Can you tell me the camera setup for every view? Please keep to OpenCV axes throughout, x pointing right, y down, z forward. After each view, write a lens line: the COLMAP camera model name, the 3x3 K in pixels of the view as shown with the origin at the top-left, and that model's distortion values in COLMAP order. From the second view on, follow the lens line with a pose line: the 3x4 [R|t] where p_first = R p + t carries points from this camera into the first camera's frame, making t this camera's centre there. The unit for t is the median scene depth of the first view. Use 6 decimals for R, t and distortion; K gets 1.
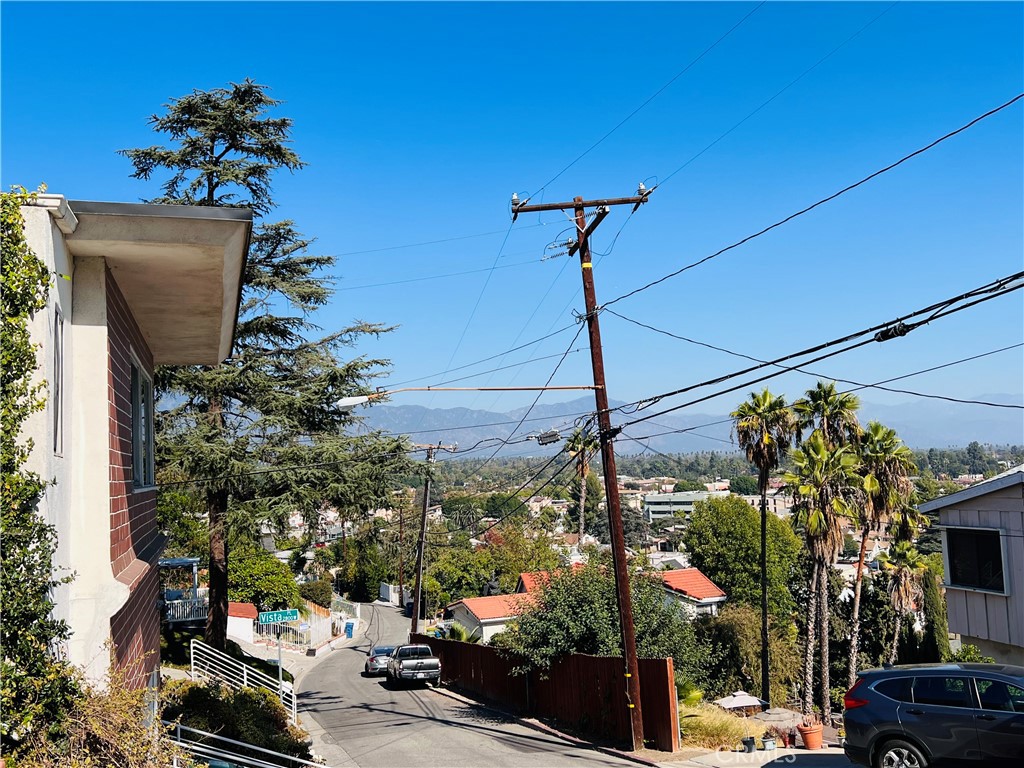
lens RADIAL K [[979.0, 0, 512.0], [0, 979.0, 384.0], [0, 0, 1]] dist [0.006964, 0.003613]
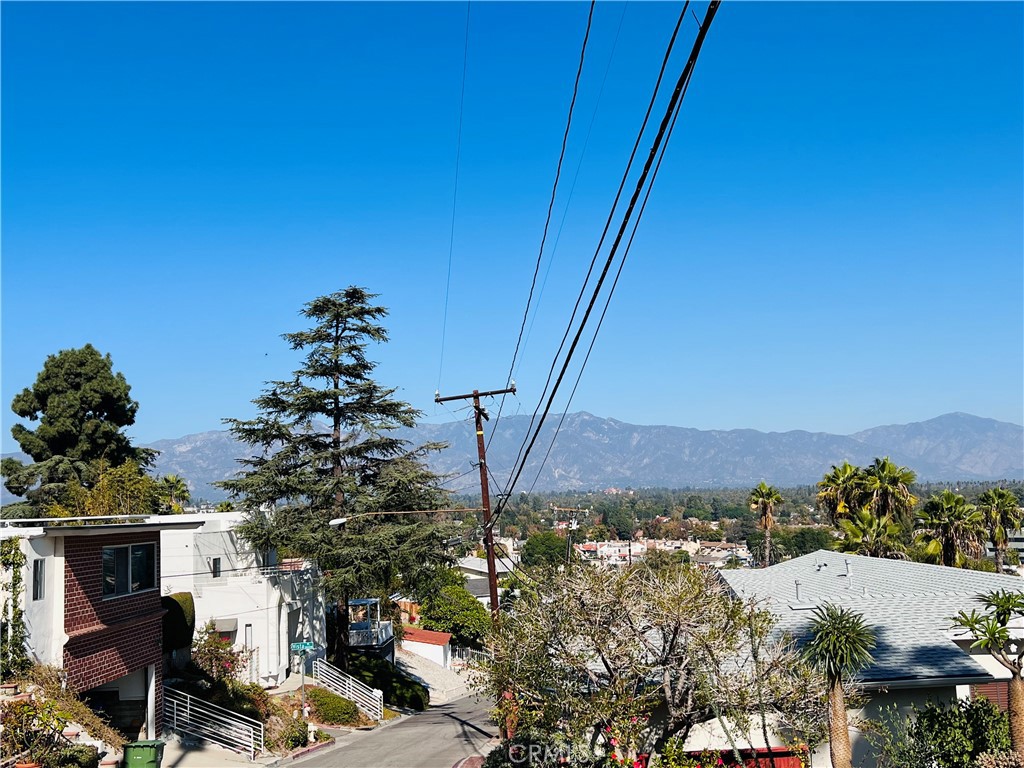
lens RADIAL K [[991.8, 0, 512.0], [0, 991.8, 384.0], [0, 0, 1]] dist [0.129918, -0.003971]
pose [[0.946324, -0.041565, -0.320535, 0.439200], [0.033168, 0.998950, -0.031616, -0.098469], [0.321513, 0.019287, 0.946709, -0.366508]]
